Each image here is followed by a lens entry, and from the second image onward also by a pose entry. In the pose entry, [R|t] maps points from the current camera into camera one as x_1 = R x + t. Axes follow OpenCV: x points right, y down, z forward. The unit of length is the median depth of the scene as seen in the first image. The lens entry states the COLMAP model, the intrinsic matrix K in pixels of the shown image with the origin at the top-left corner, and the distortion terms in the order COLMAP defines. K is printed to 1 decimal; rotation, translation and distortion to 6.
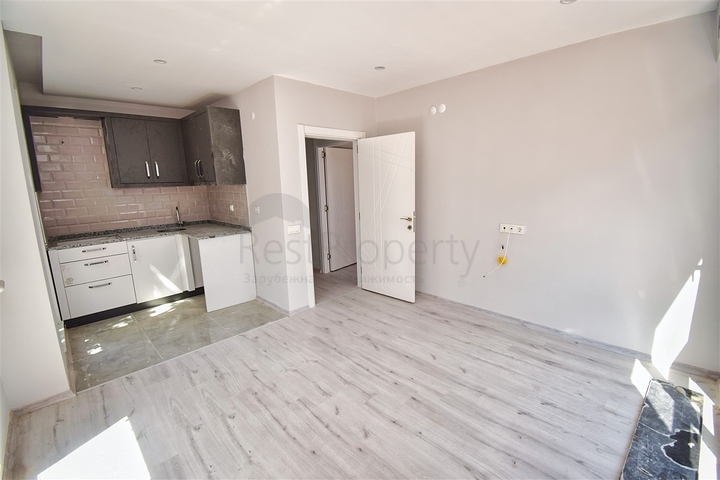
lens RADIAL K [[328.2, 0, 360.0], [0, 328.2, 240.0], [0, 0, 1]] dist [-0.000697, -0.000215]
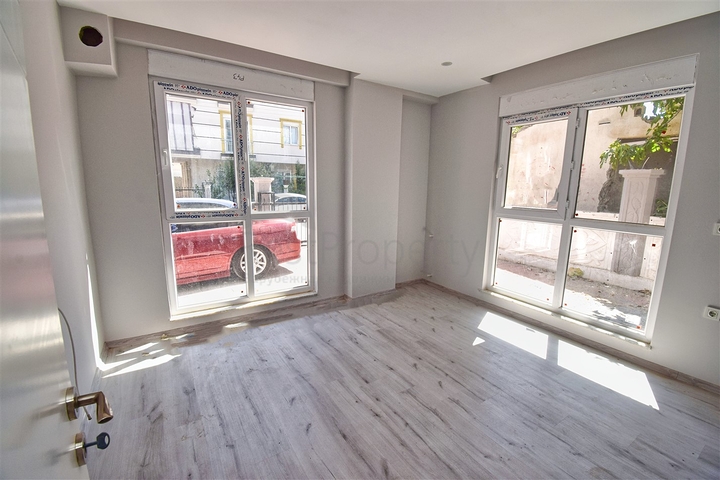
lens RADIAL K [[328.2, 0, 360.0], [0, 328.2, 240.0], [0, 0, 1]] dist [-0.000697, -0.000215]
pose [[-0.979926, -0.022724, 0.198062, -0.011532], [0.046395, 0.940212, 0.337415, -0.275167], [-0.193887, 0.339831, -0.920284, 1.667924]]
